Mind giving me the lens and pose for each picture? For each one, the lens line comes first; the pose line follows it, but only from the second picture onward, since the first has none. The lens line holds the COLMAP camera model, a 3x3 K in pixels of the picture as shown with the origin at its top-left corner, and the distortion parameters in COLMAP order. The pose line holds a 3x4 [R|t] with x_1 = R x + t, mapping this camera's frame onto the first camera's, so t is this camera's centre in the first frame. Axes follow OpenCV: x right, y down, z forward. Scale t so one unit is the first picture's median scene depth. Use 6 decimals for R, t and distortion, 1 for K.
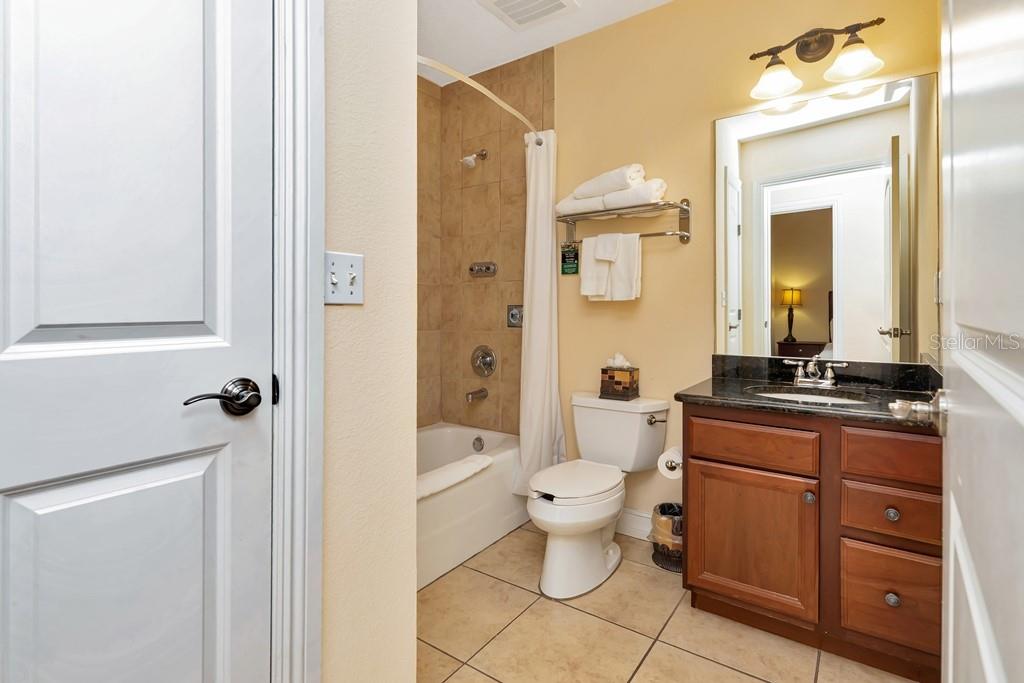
lens RADIAL K [[494.9, 0, 509.6], [0, 494.9, 323.6], [0, 0, 1]] dist [0.054566, -0.000062]
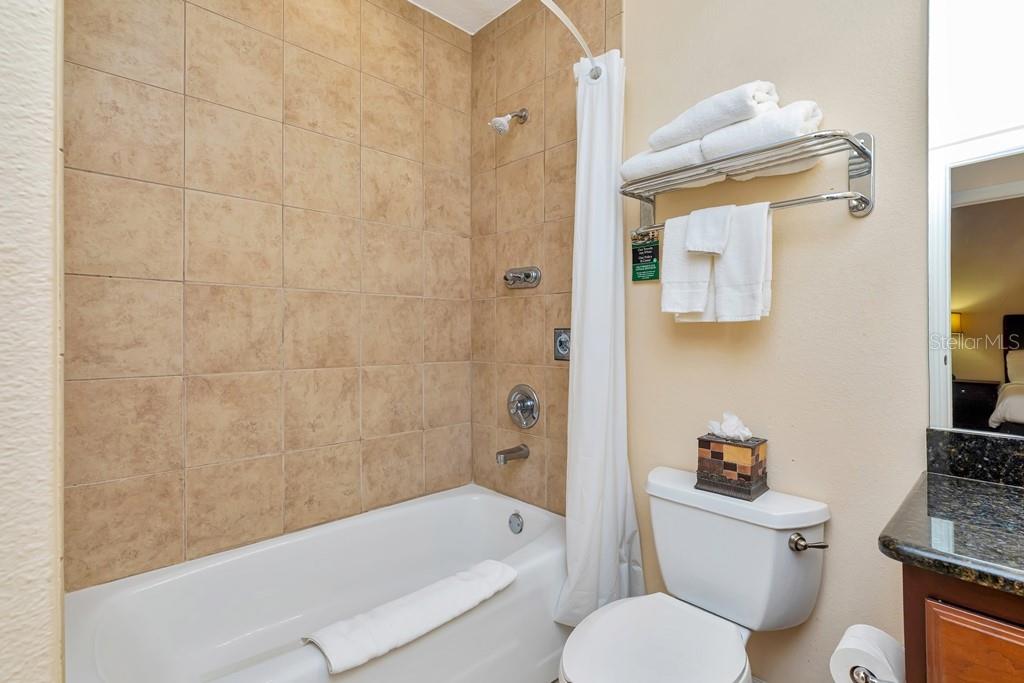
lens RADIAL K [[494.9, 0, 509.6], [0, 494.9, 323.6], [0, 0, 1]] dist [0.054566, -0.000062]
pose [[0.983888, 0.008894, -0.178564, 0.058723], [-0.017730, 0.998693, -0.047947, -0.009406], [0.177904, 0.050340, 0.982759, 0.311453]]
